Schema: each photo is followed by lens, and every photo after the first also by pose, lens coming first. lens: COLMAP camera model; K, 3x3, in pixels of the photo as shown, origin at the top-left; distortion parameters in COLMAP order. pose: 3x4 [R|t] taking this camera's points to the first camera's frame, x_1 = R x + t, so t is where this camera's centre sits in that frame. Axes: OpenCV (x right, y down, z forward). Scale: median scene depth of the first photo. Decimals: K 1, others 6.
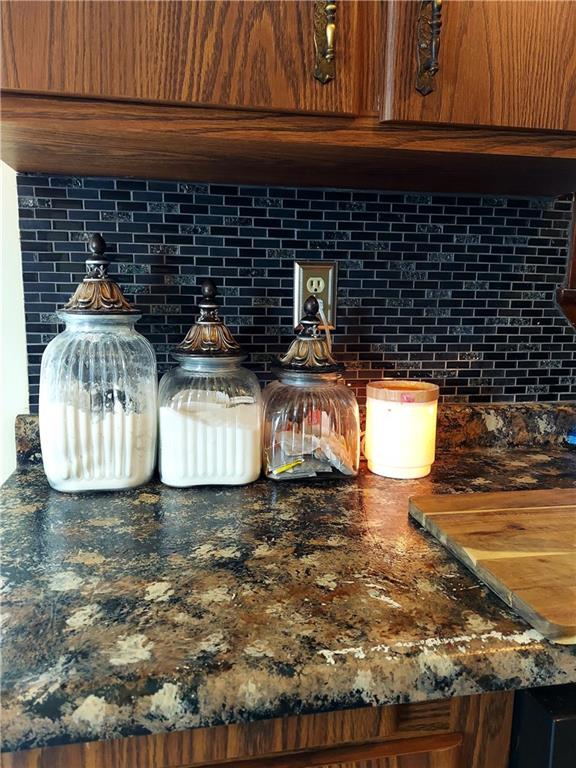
lens RADIAL K [[589.3, 0, 287.3], [0, 589.3, 381.7], [0, 0, 1]] dist [0.084635, -0.071614]
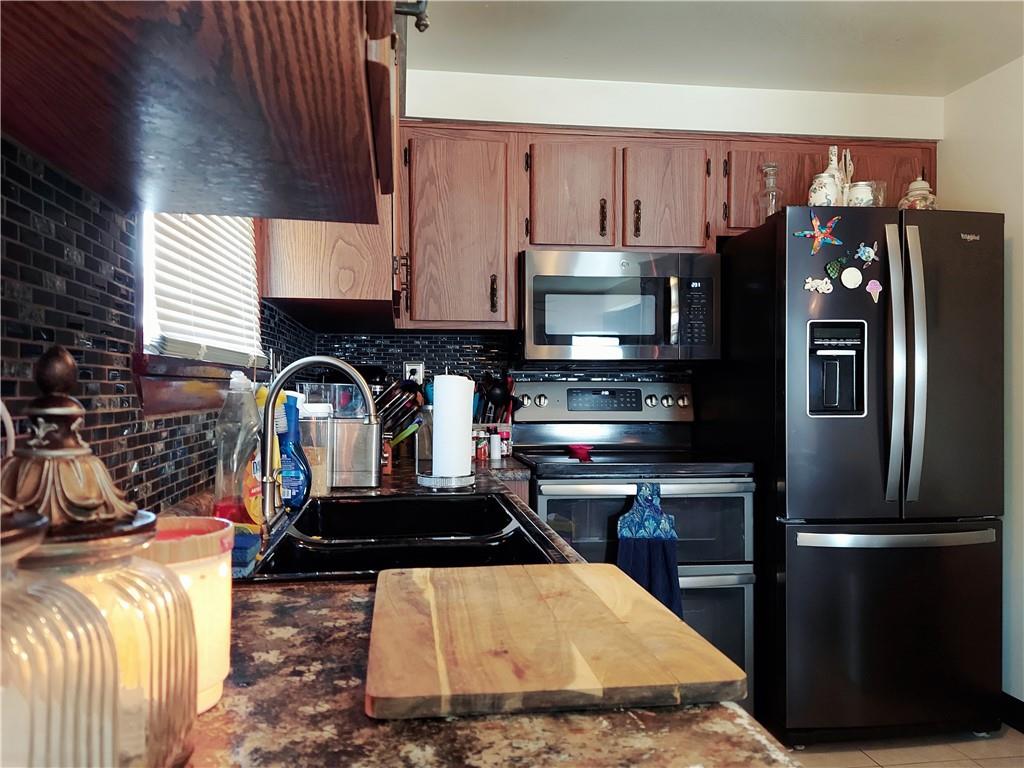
lens RADIAL K [[785.7, 0, 506.5], [0, 785.7, 406.0], [0, 0, 1]] dist [0.084635, -0.071614]
pose [[0.049935, -0.036140, 0.998098, -0.709480], [0.142018, 0.989447, 0.028722, -0.117065], [-0.988604, 0.140313, 0.054541, 0.988934]]
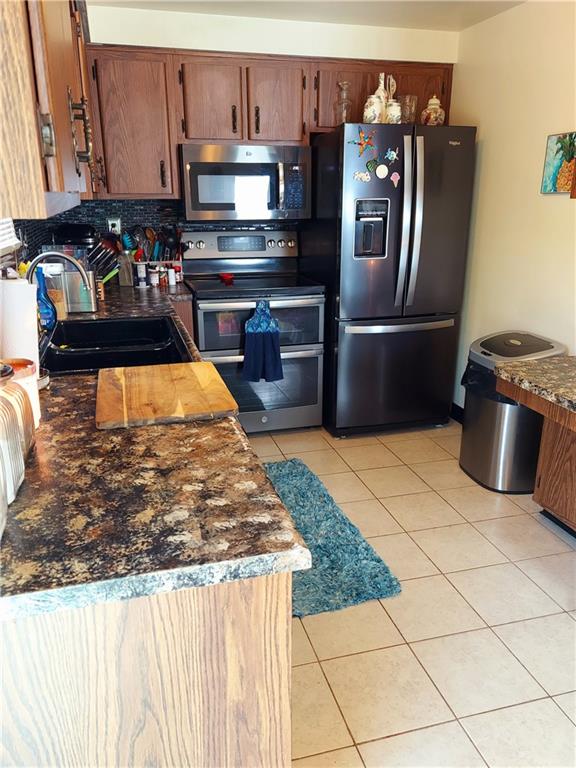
lens RADIAL K [[589.3, 0, 287.2], [0, 589.3, 386.5], [0, 0, 1]] dist [0.084635, -0.071614]
pose [[-0.089555, -0.320310, 0.943070, -1.704863], [0.141451, 0.933187, 0.330385, -0.457223], [-0.985886, 0.162986, -0.038263, 0.671569]]
